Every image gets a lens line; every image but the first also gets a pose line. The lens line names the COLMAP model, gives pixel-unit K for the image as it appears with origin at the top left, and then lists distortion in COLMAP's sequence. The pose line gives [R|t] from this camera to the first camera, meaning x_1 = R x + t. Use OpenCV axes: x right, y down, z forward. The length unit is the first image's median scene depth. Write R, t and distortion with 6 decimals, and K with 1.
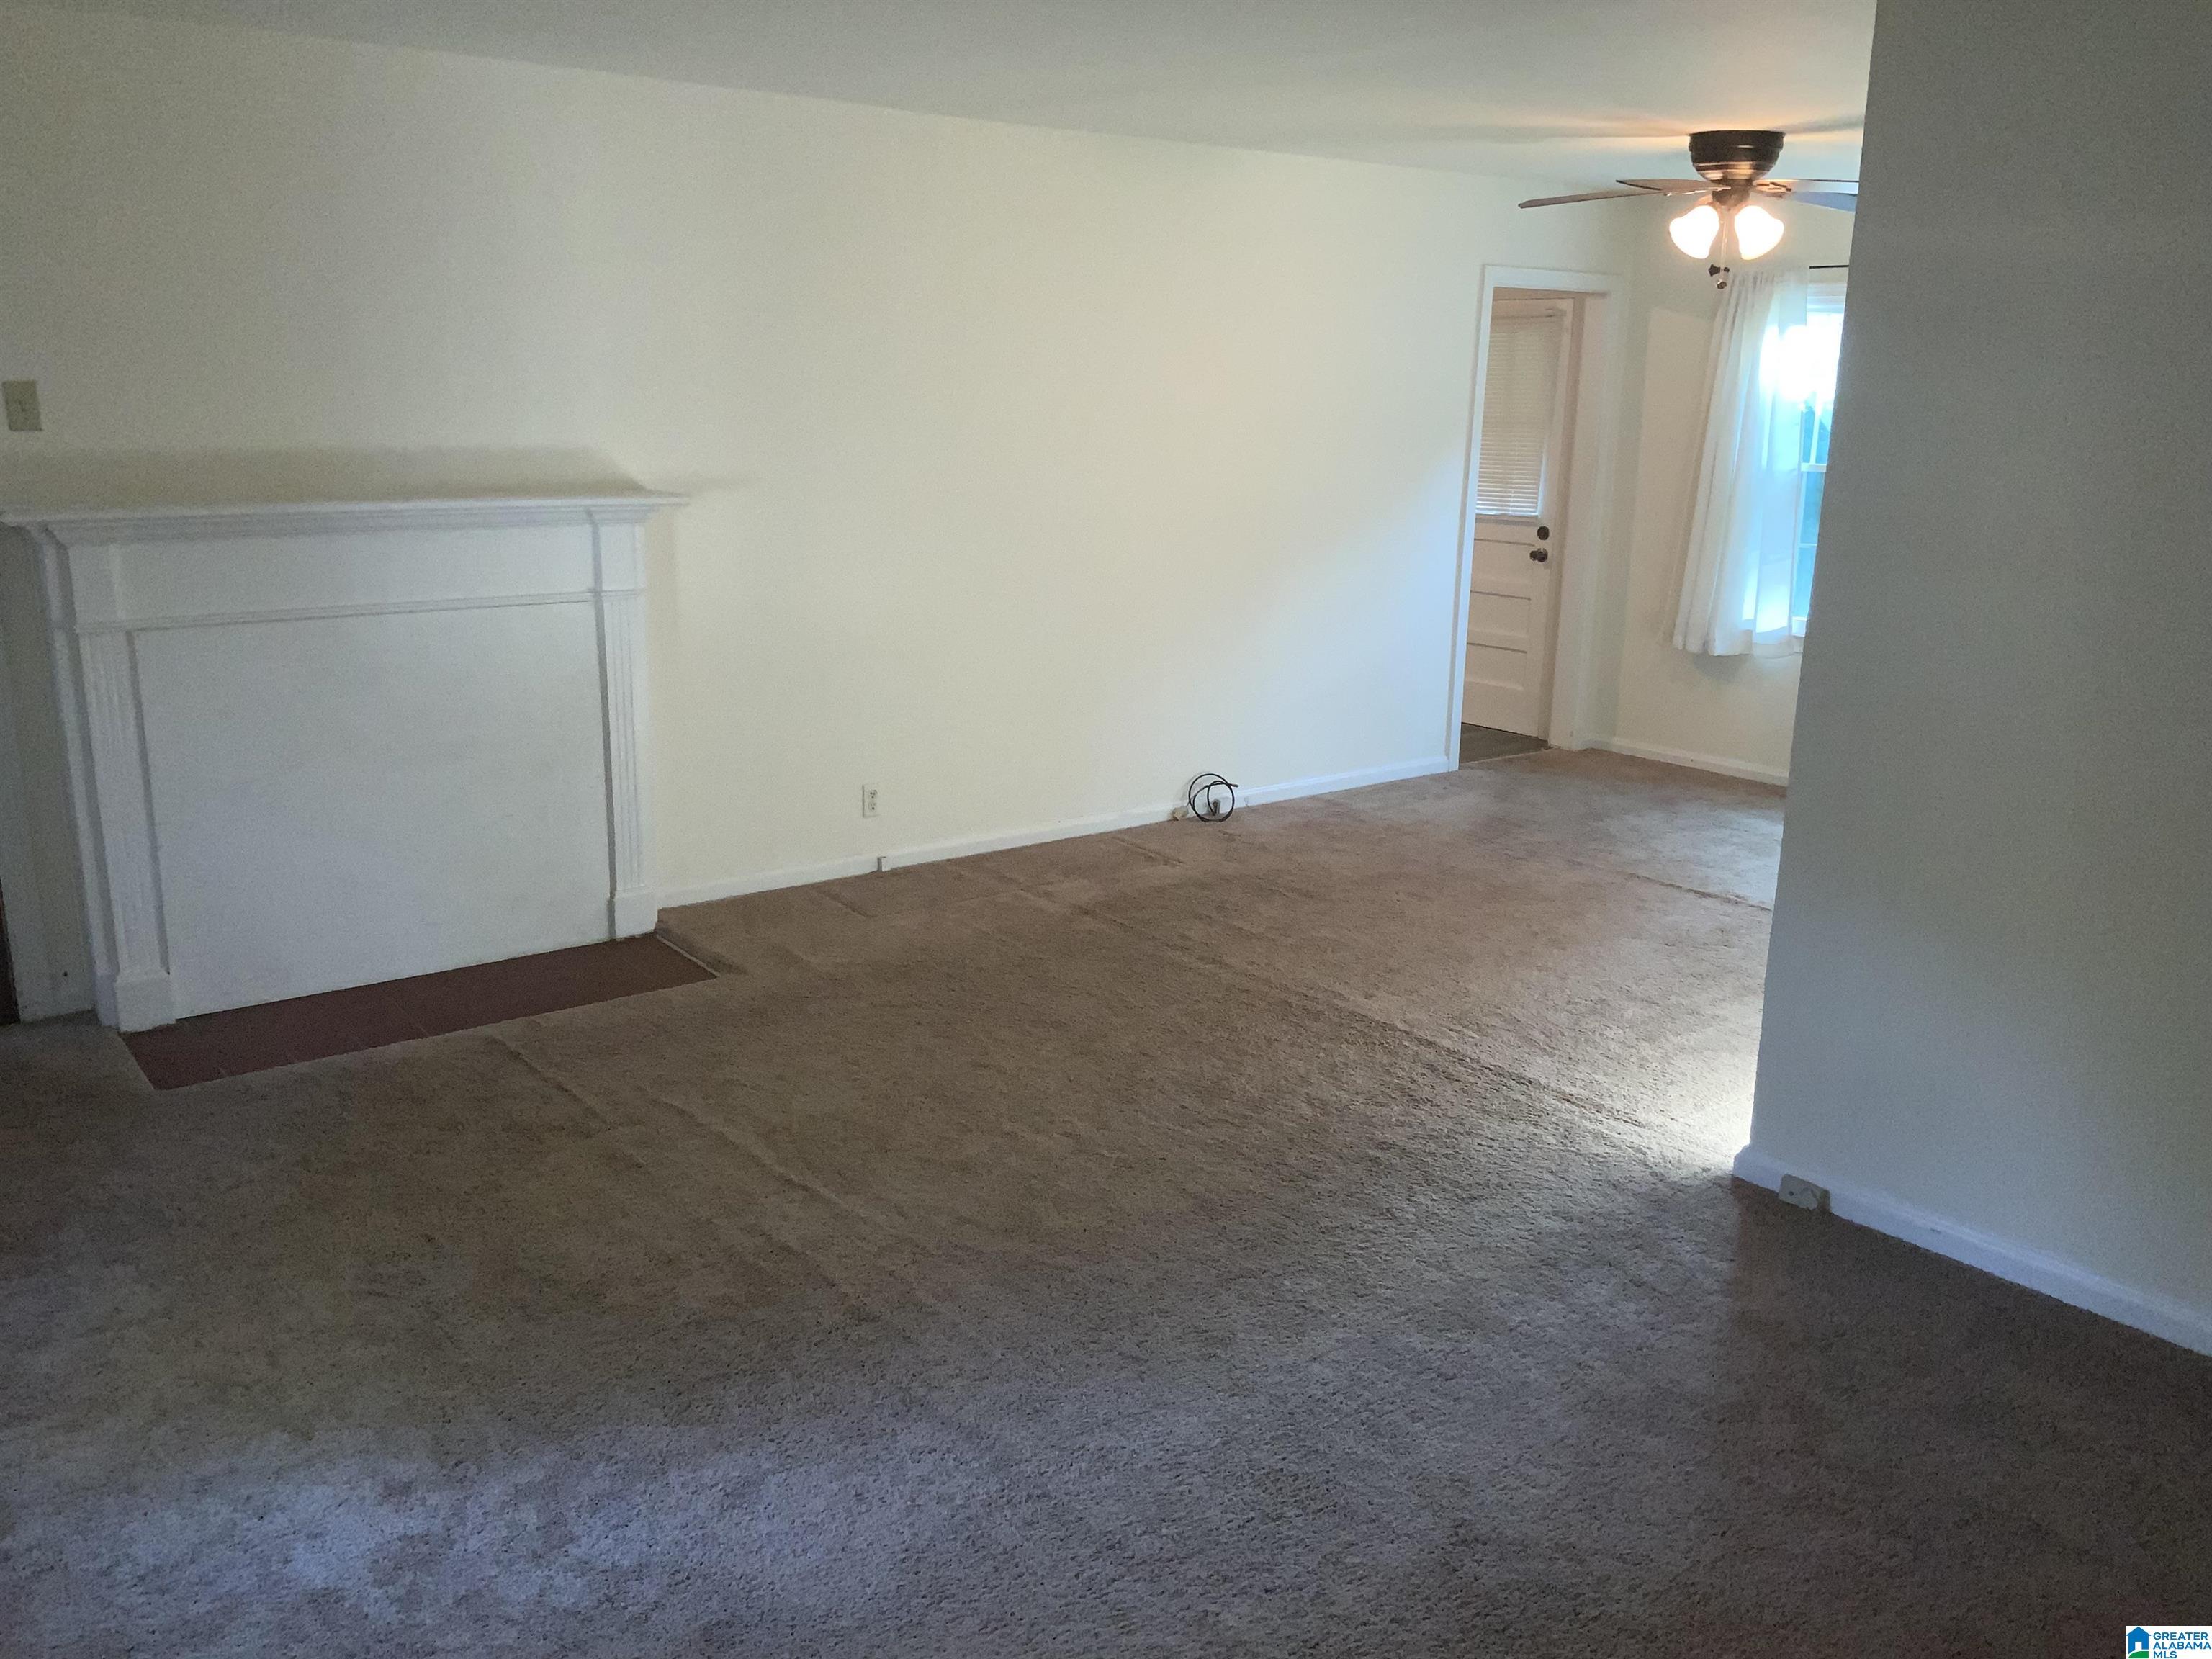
lens RADIAL K [[1813.2, 0, 1094.2], [0, 1813.2, 824.8], [0, 0, 1]] dist [0.104400, -0.210909]
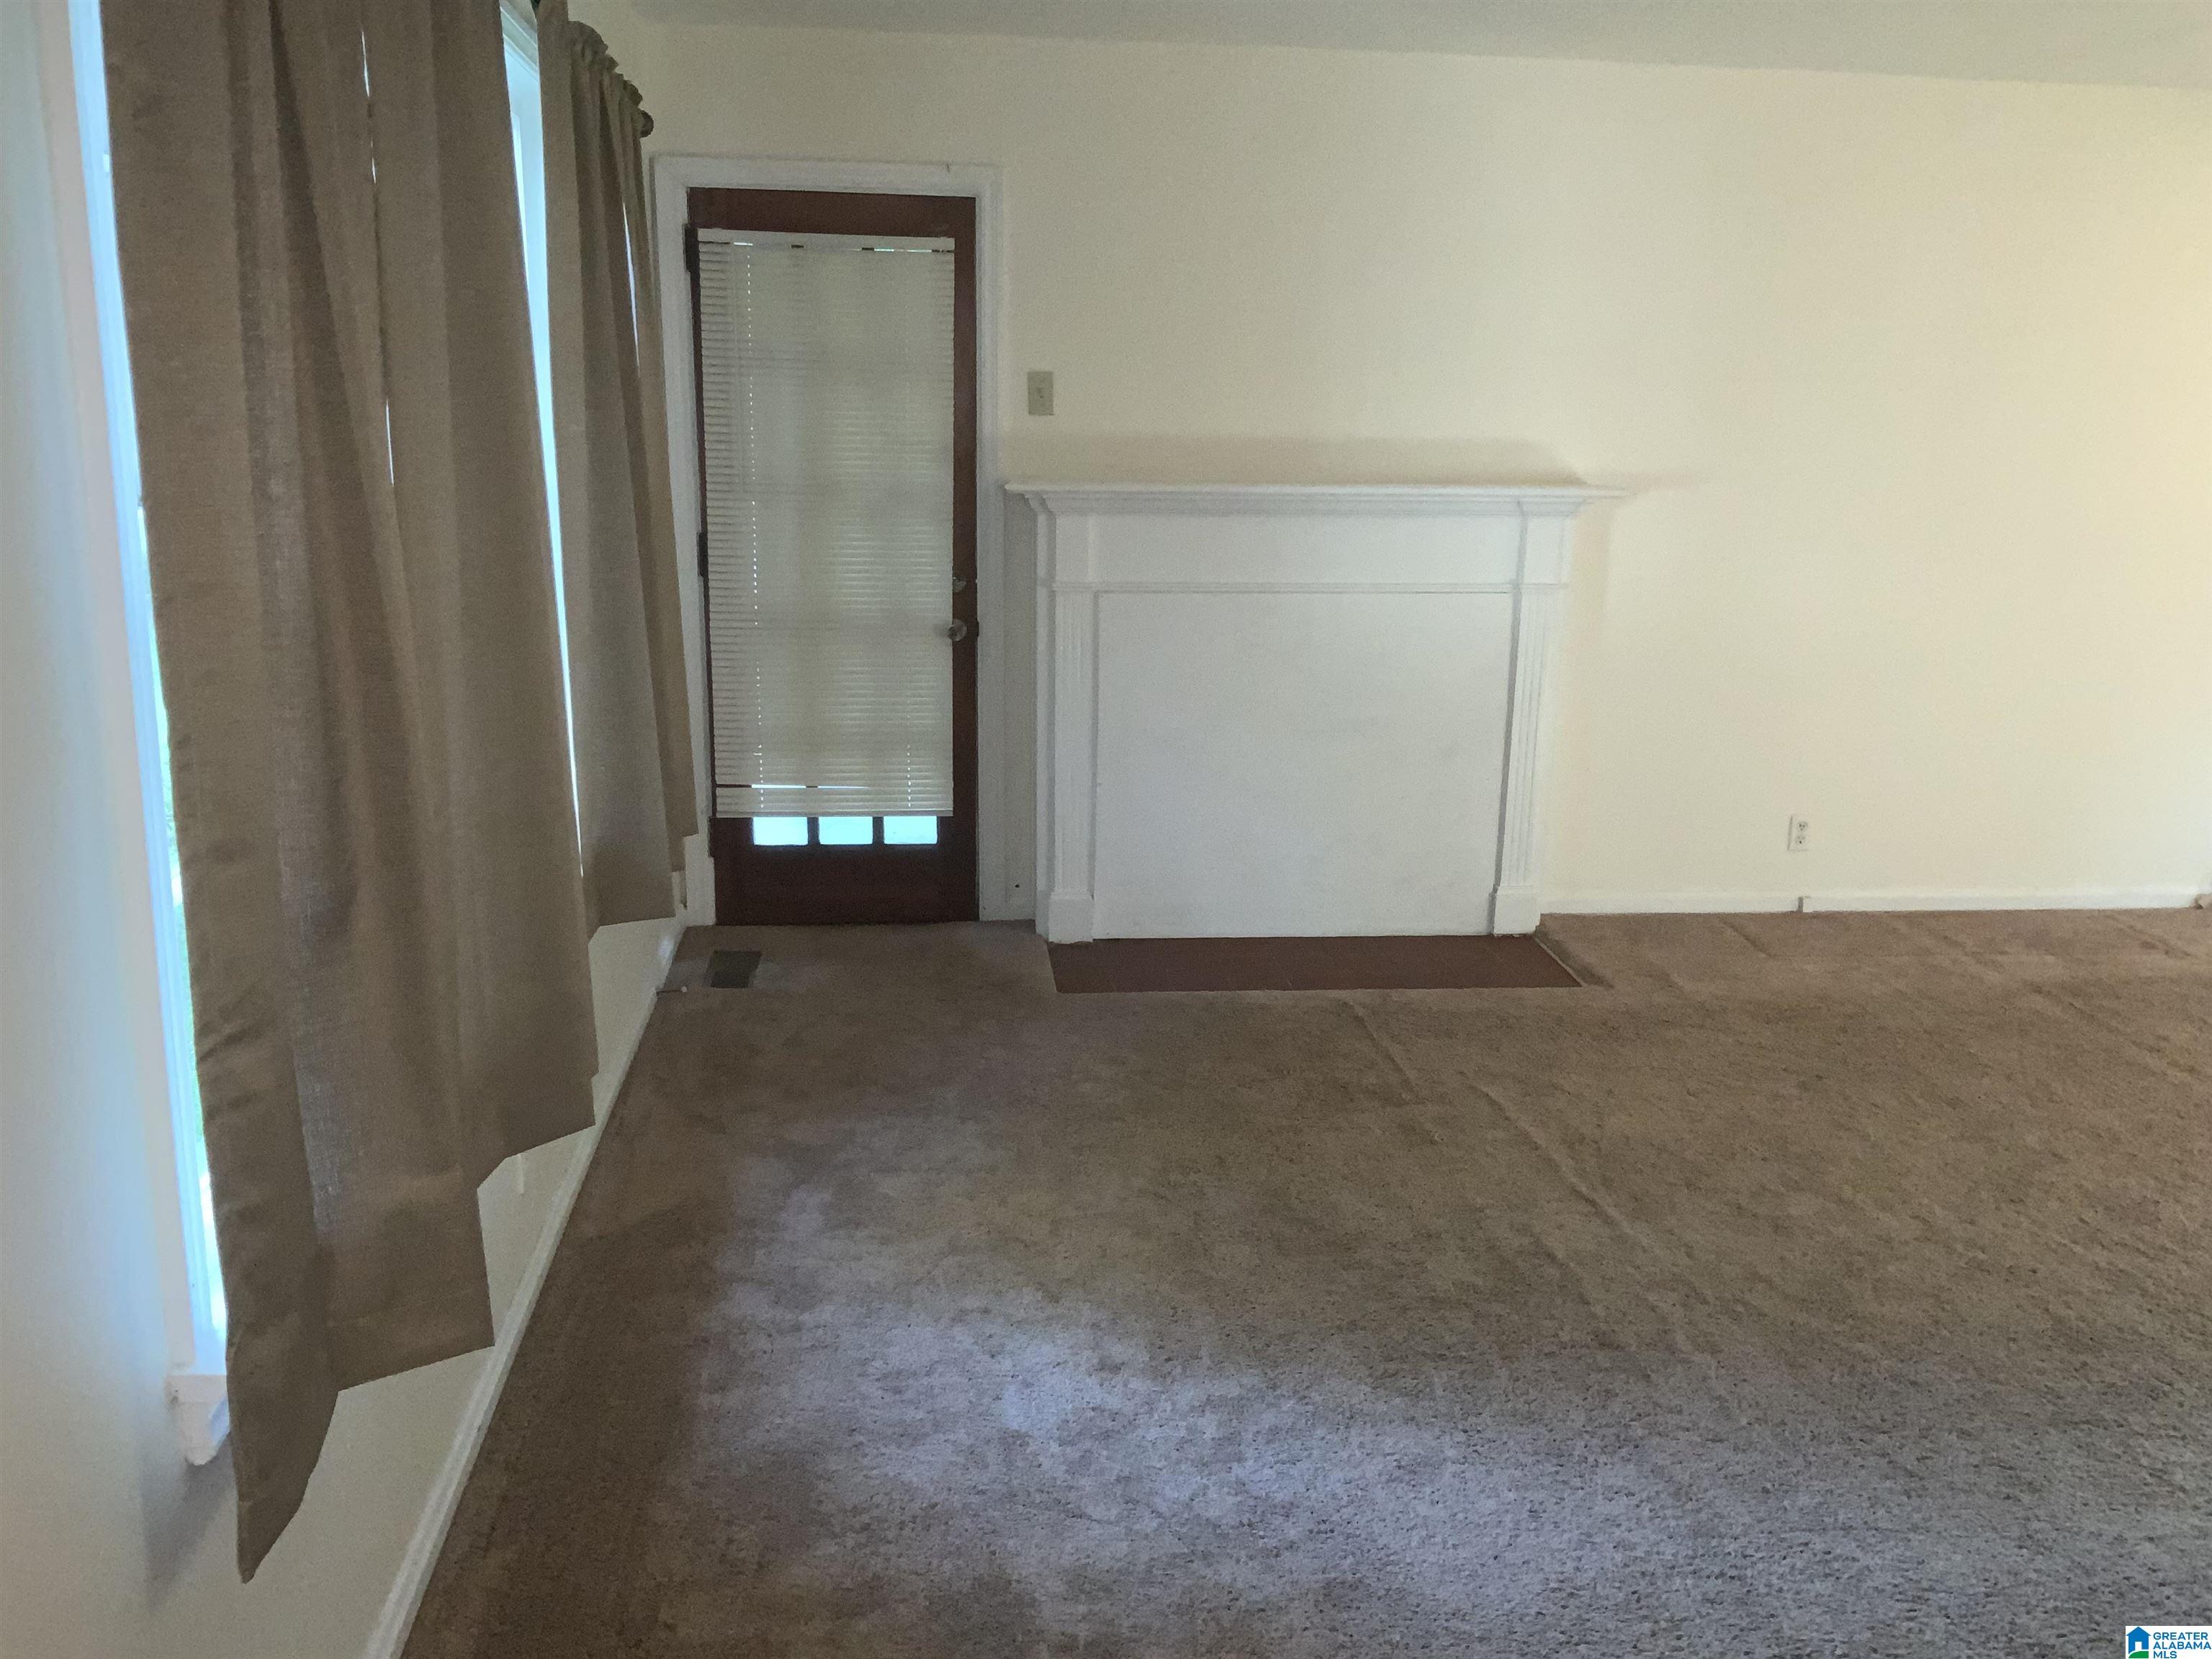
lens RADIAL K [[1813.2, 0, 1094.2], [0, 1813.2, 824.8], [0, 0, 1]] dist [0.104400, -0.210909]
pose [[0.847729, 0.118589, -0.517003, 0.088016], [-0.130353, 0.991374, 0.013659, 0.027056], [0.514163, 0.055814, 0.855874, 0.052060]]
